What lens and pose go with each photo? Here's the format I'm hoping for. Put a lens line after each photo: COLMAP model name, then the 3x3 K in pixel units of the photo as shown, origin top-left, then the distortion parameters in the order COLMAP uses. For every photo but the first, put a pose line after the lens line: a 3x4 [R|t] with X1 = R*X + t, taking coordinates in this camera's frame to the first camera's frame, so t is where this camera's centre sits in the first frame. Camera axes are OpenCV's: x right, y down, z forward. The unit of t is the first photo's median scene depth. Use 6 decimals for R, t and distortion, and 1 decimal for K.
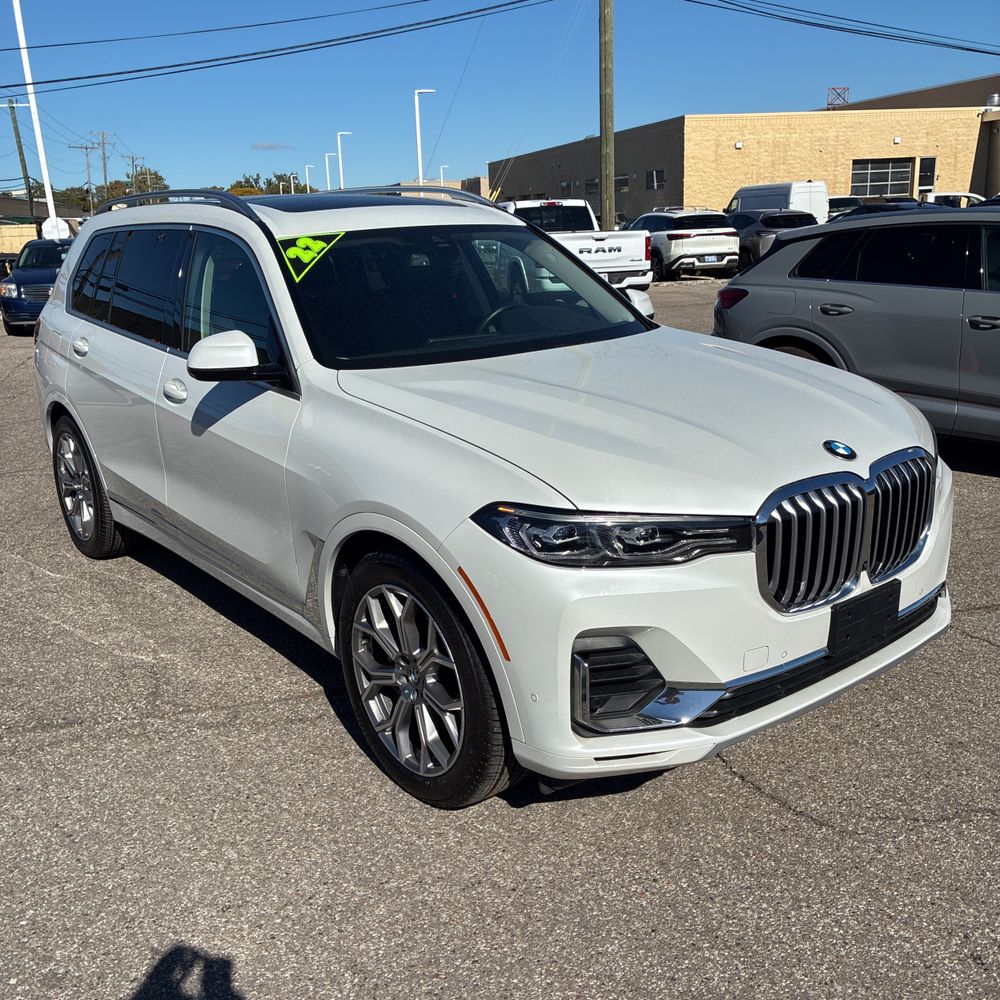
lens RADIAL K [[1010.8, 0, 492.3], [0, 1010.8, 497.8], [0, 0, 1]] dist [0.019562, 0.000000]
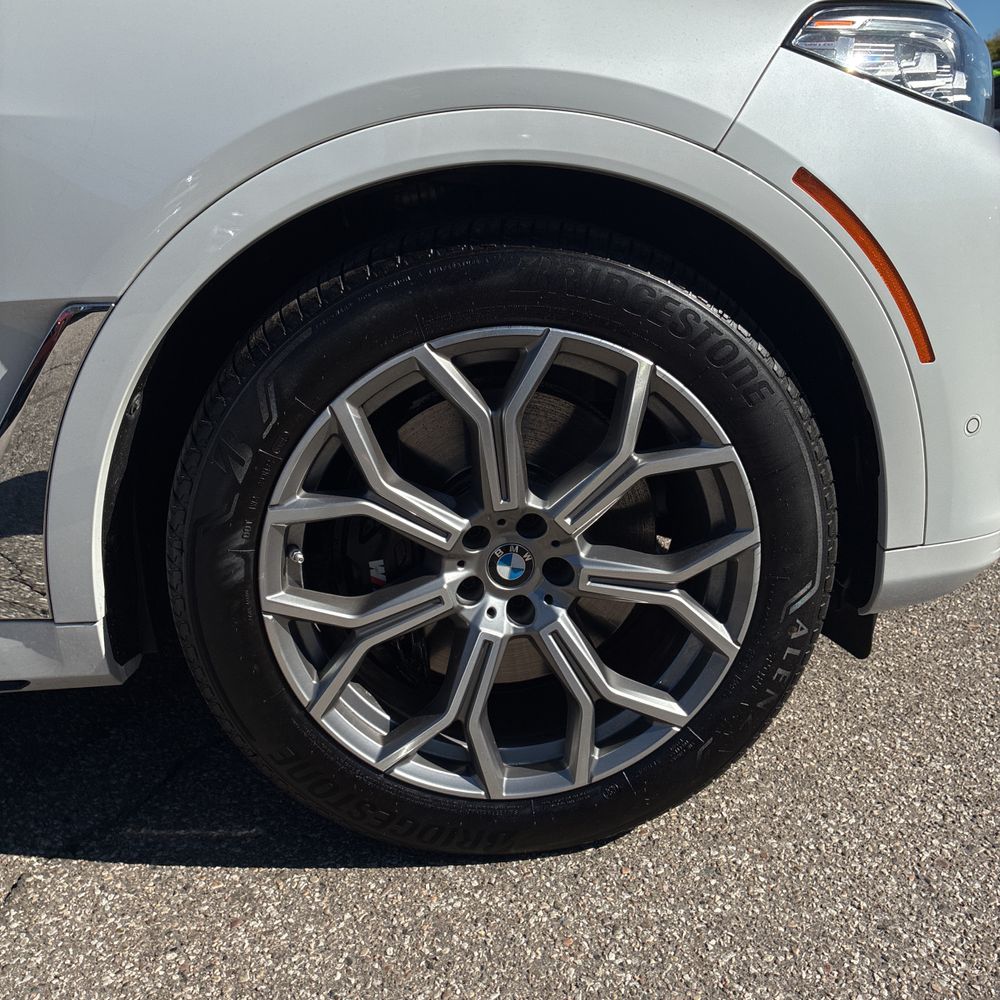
lens RADIAL K [[1010.8, 0, 491.1], [0, 1010.8, 492.2], [0, 0, 1]] dist [0.019562, 0.000000]
pose [[0.557254, -0.238891, 0.795235, -0.222446], [0.247645, 0.961949, 0.115437, 0.057025], [-0.792553, 0.132608, 0.595210, 0.434909]]
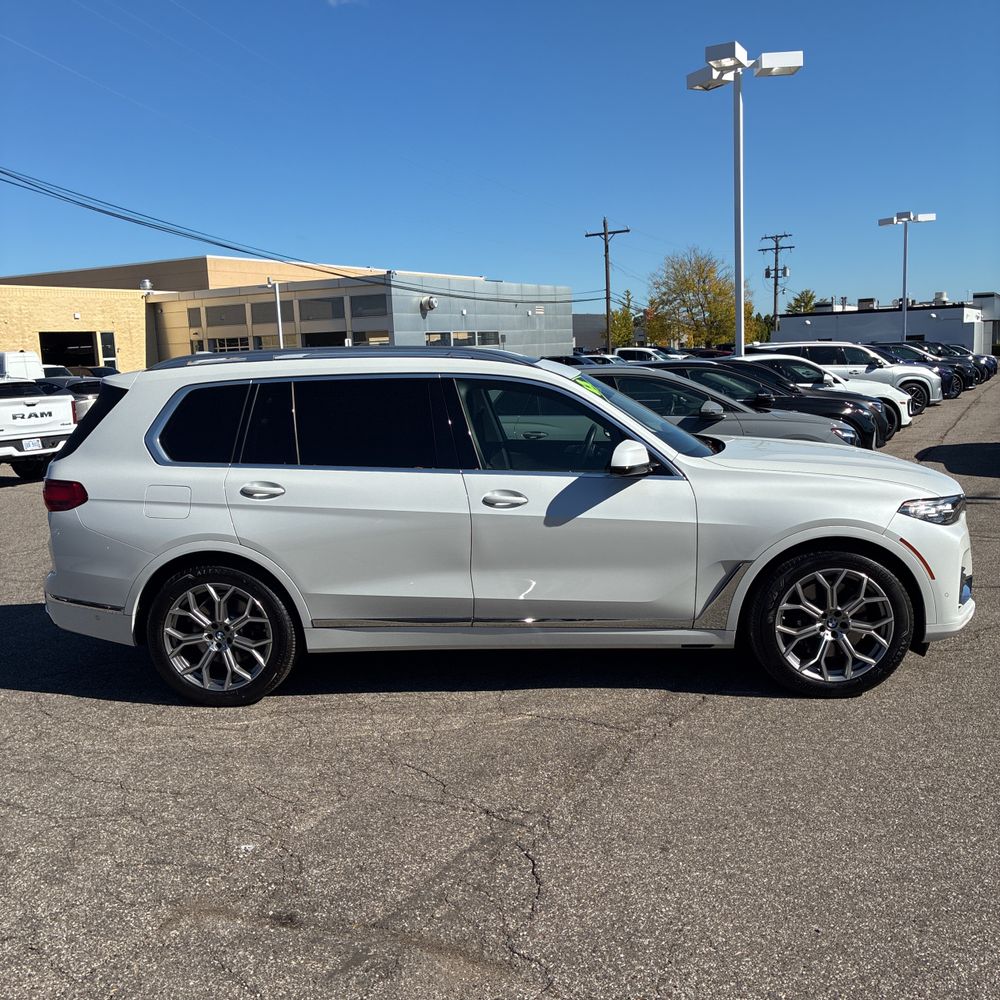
lens RADIAL K [[1010.8, 0, 495.1], [0, 1010.8, 500.4], [0, 0, 1]] dist [0.019562, 0.000000]
pose [[0.678625, -0.098791, 0.727811, -0.947573], [0.212799, 0.974858, -0.066093, -0.017832], [-0.702983, 0.199730, 0.682586, 0.114575]]
